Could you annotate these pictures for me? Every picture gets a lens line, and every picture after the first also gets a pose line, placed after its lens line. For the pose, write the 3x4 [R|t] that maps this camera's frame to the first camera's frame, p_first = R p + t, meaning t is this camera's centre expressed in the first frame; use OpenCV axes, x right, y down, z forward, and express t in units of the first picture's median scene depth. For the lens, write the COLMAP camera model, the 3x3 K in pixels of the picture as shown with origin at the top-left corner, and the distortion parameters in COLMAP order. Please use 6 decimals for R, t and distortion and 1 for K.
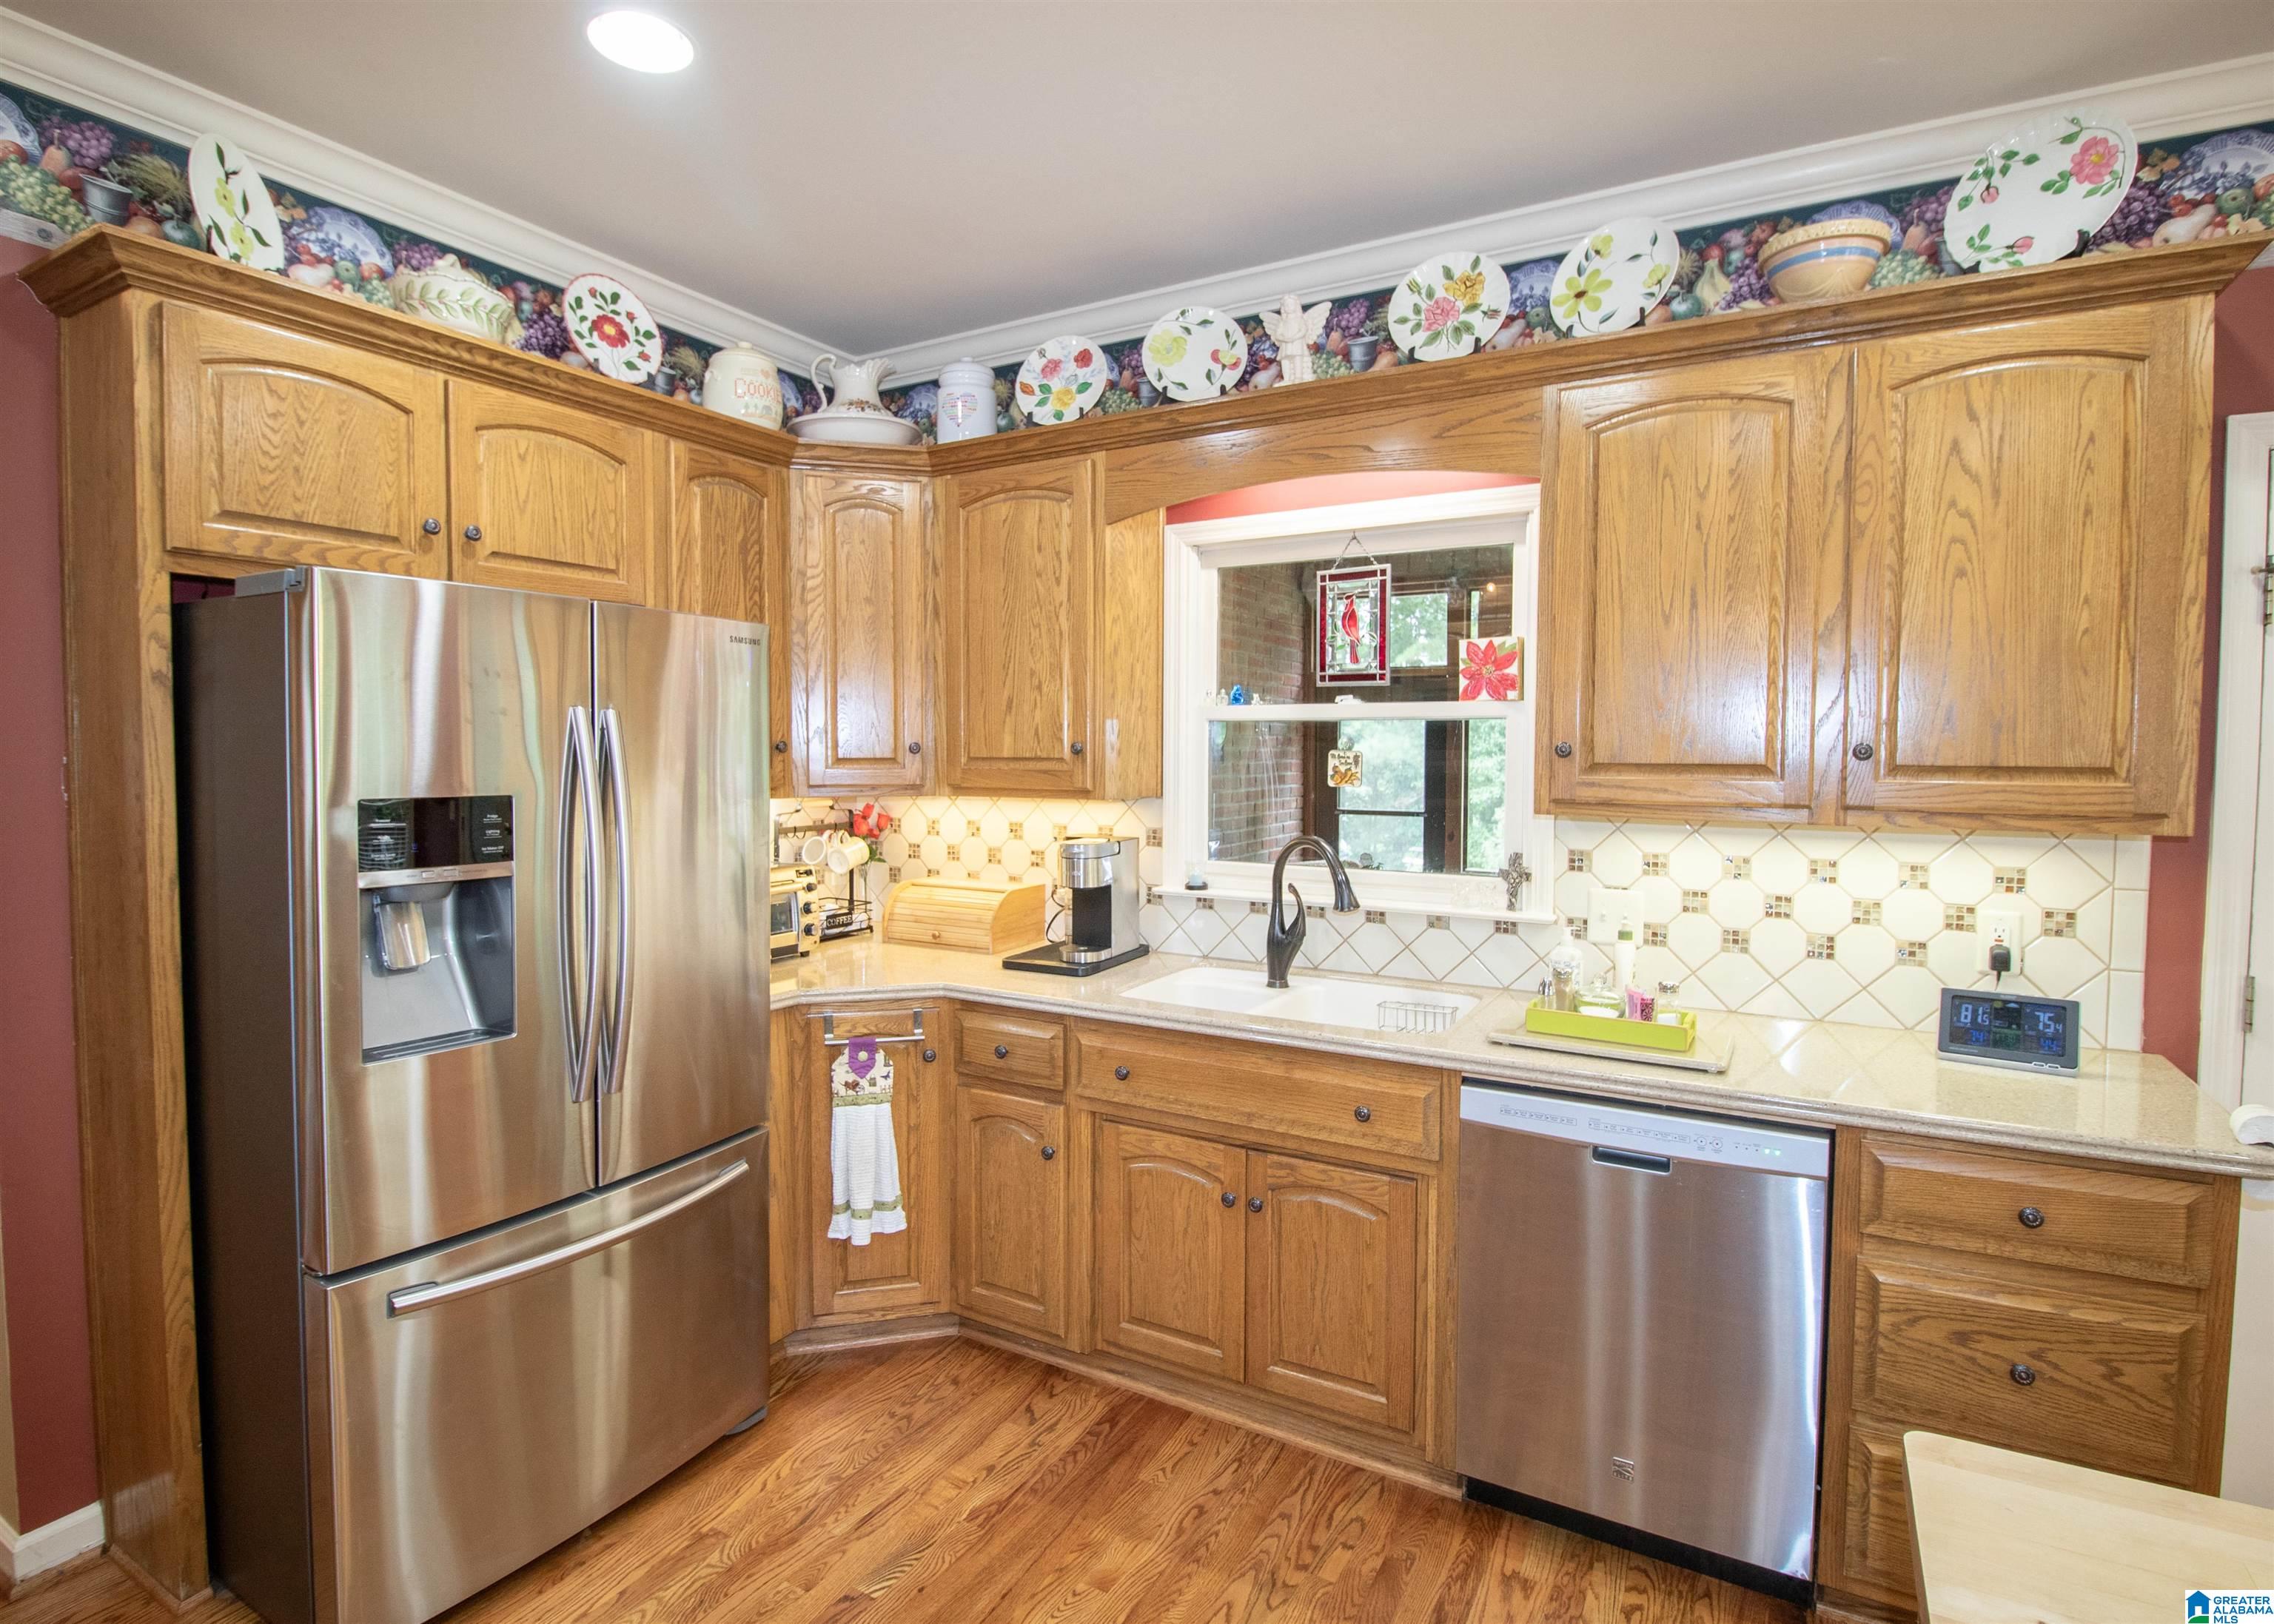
lens RADIAL K [[1143.3, 0, 1100.9], [0, 1143.3, 796.9], [0, 0, 1]] dist [-0.000383, -0.012548]
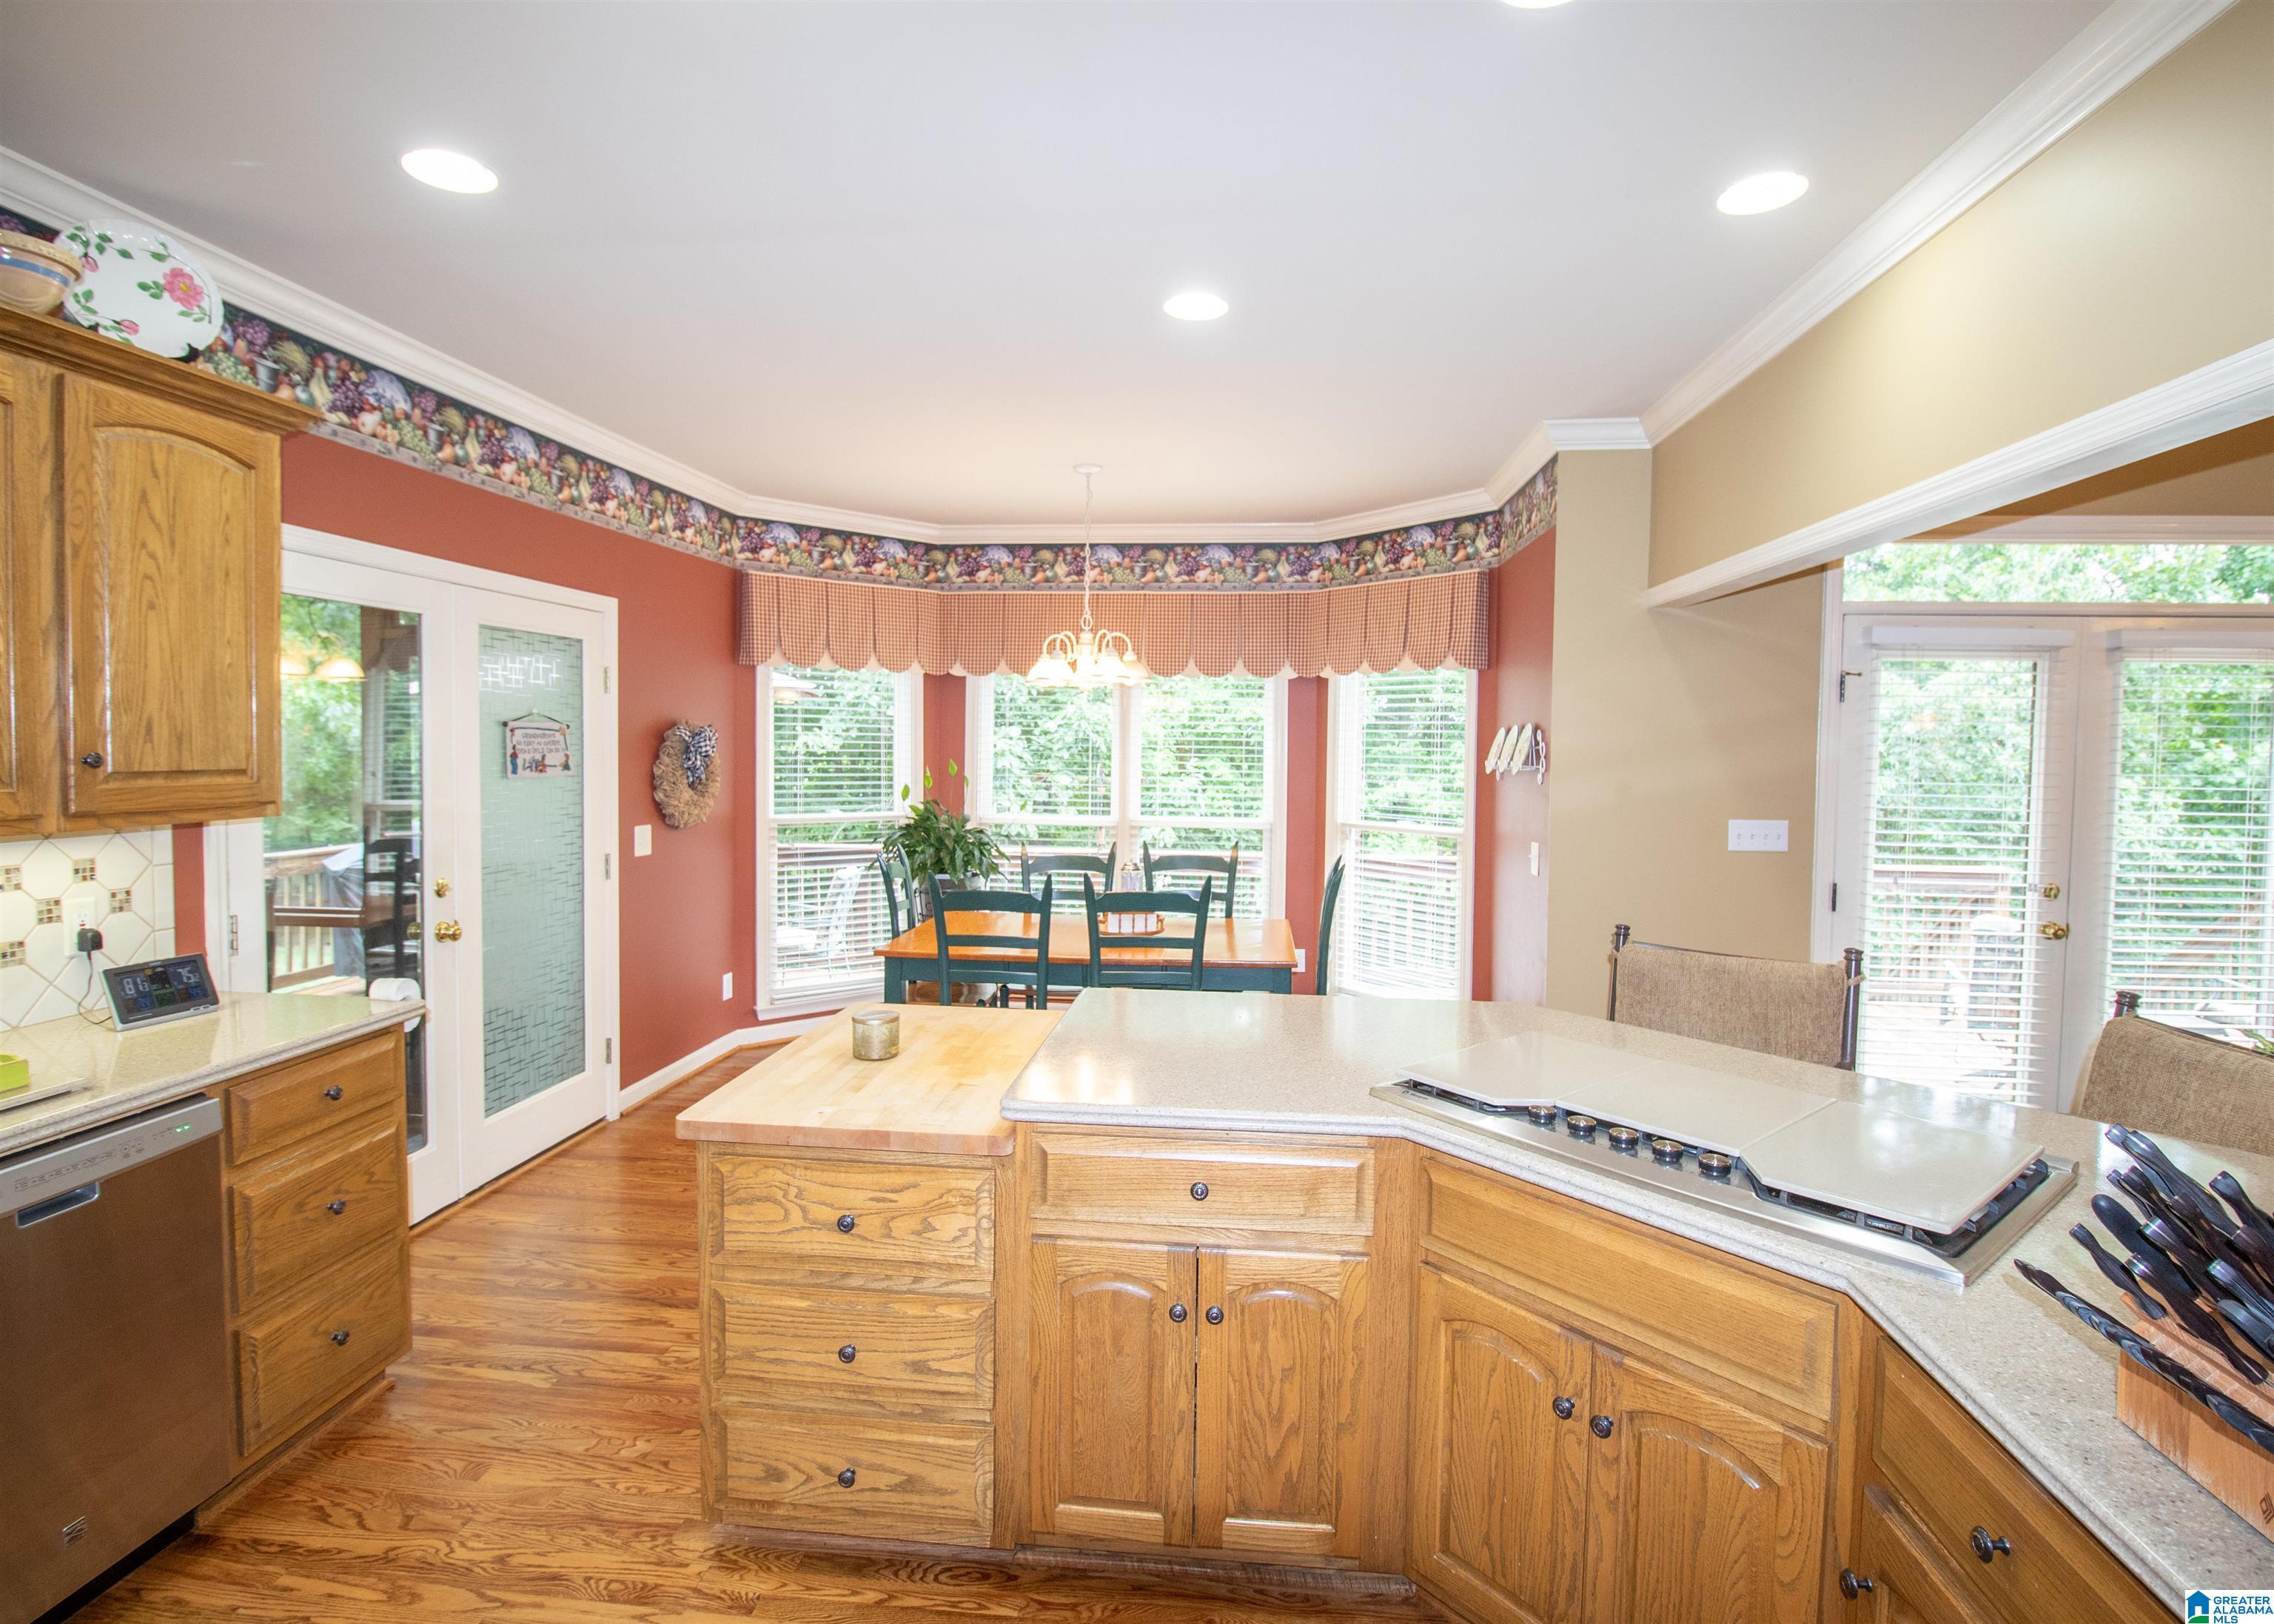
lens RADIAL K [[1111.1, 0, 1180.4], [0, 1111.1, 795.7], [0, 0, 1]] dist [0.000843, -0.011851]
pose [[-0.435345, -0.049290, 0.898913, -0.616956], [0.025538, 0.997422, 0.067059, -0.043488], [-0.899902, 0.052150, -0.432964, 0.464842]]
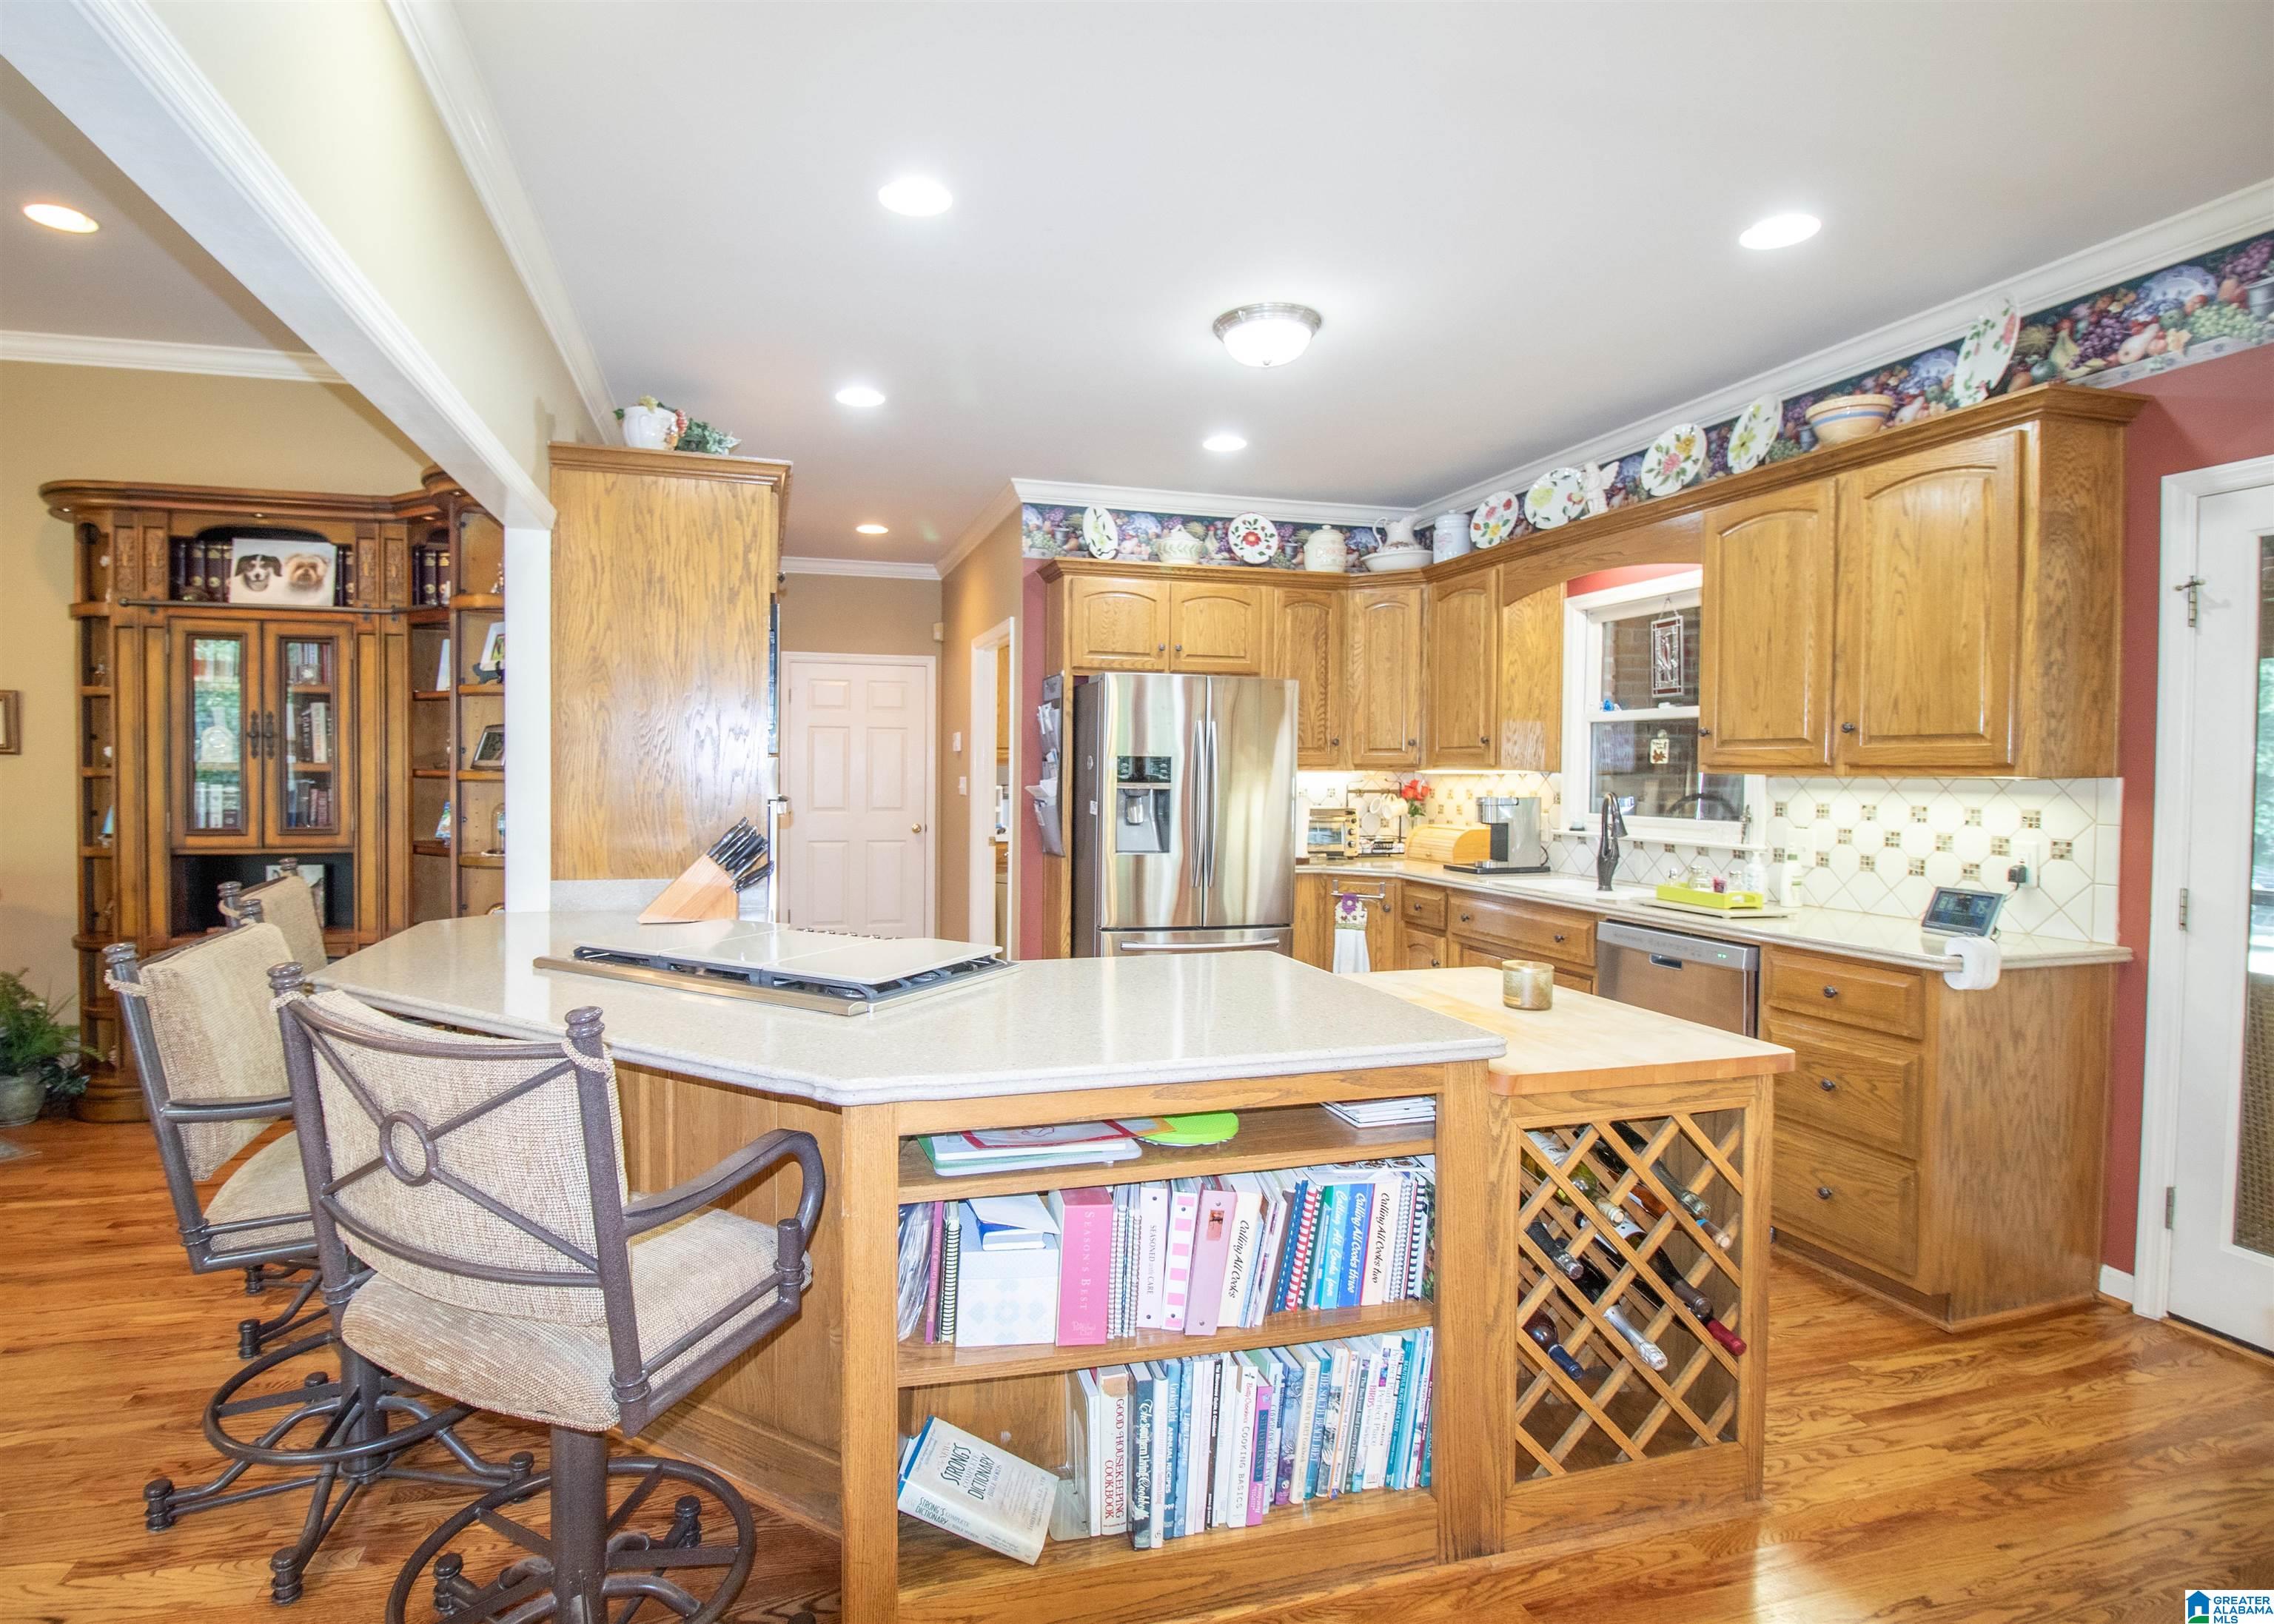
lens RADIAL K [[1159.7, 0, 1078.6], [0, 1159.7, 807.2], [0, 0, 1]] dist [0.000270, -0.015089]
pose [[0.723007, 0.024442, -0.690408, 0.882695], [-0.035209, 0.999379, -0.001492, 0.096851], [0.689943, 0.025387, 0.723419, -0.786720]]
